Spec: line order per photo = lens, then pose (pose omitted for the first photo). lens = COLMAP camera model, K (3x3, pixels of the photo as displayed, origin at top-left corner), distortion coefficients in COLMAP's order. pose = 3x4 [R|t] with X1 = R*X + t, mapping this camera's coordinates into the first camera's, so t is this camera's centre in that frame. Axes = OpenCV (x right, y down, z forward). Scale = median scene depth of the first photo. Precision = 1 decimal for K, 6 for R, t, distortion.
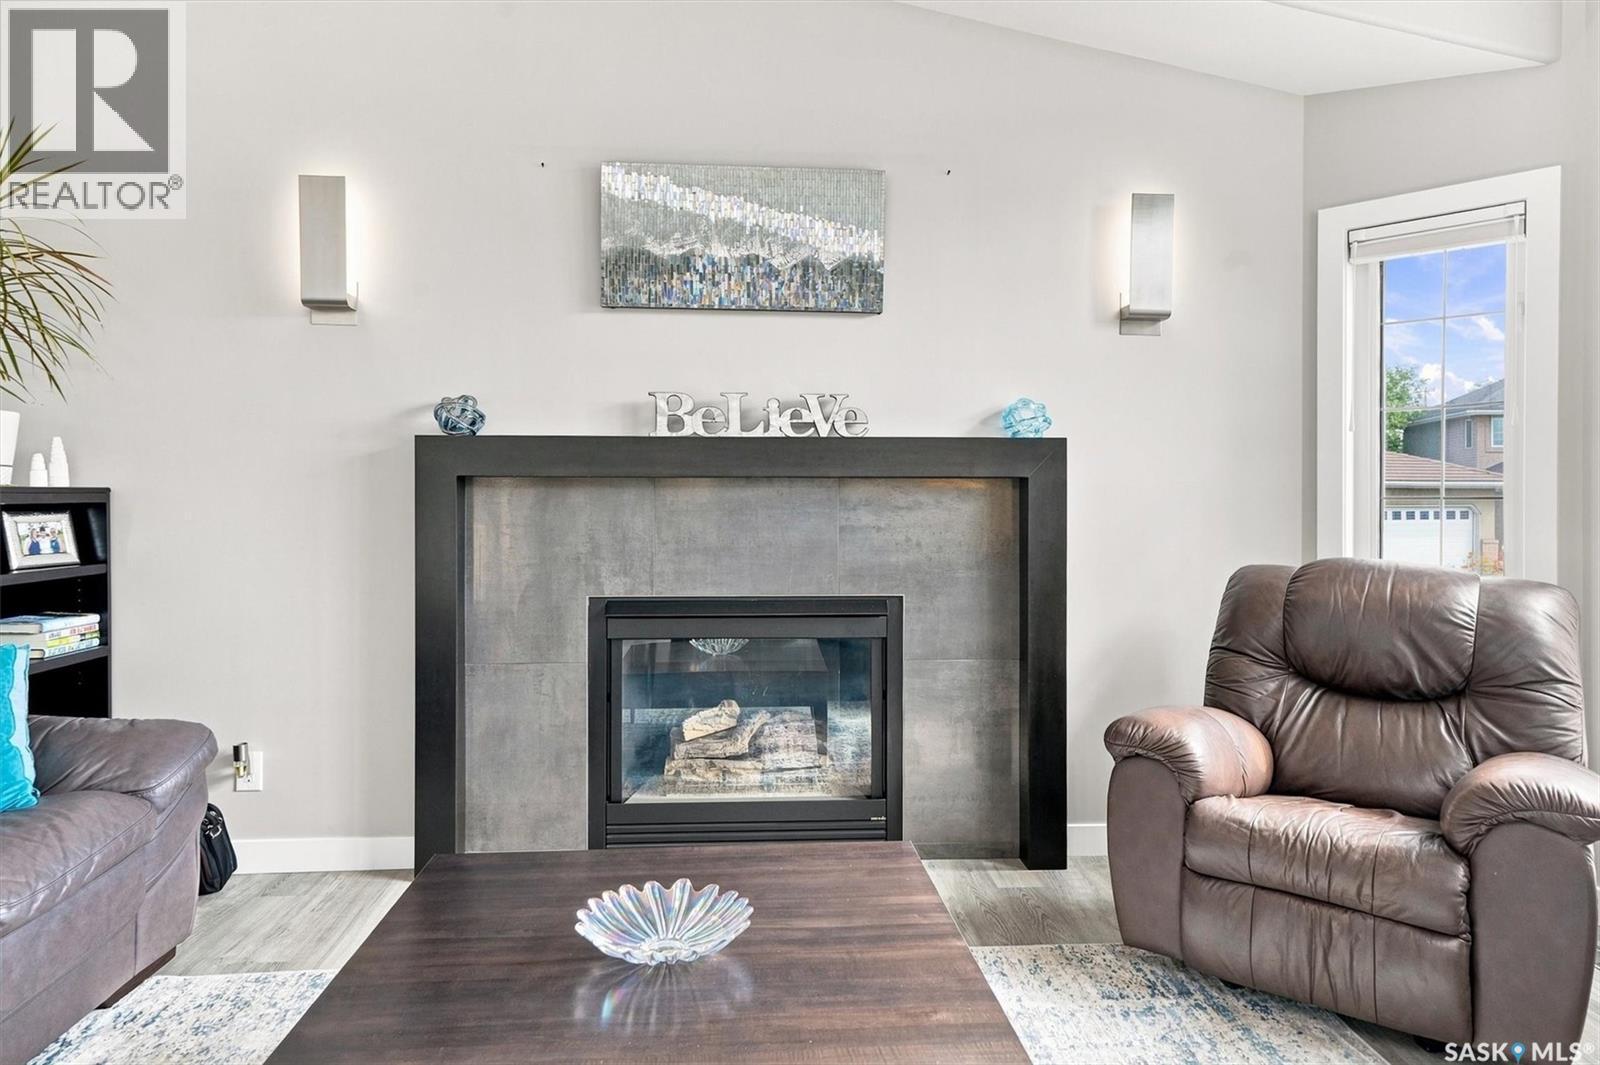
lens RADIAL K [[1016.7, 0, 761.8], [0, 1016.7, 506.5], [0, 0, 1]] dist [0.036000, 0.000140]
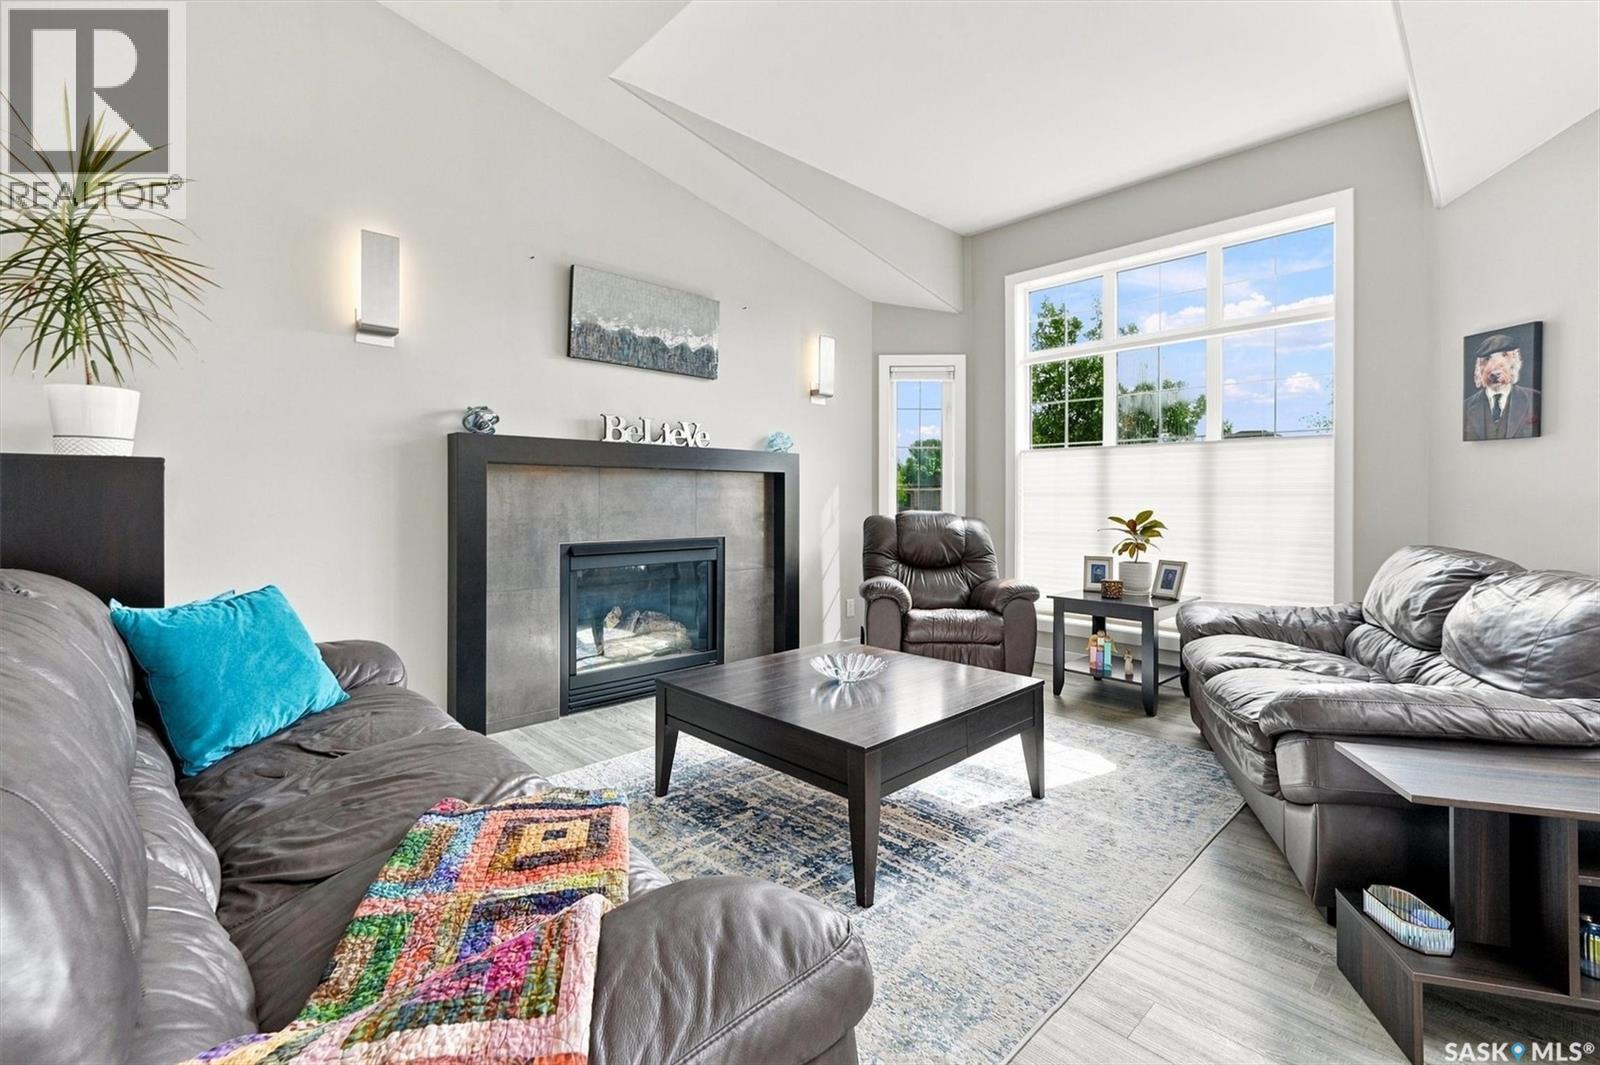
lens RADIAL K [[716.1, 0, 797.0], [0, 716.1, 498.4], [0, 0, 1]] dist [0.000427, 0.000363]
pose [[0.759491, 0.000655, 0.650517, -0.603190], [0.000126, 0.999999, -0.001154, 0.021475], [-0.650517, 0.000958, 0.759491, -0.052792]]
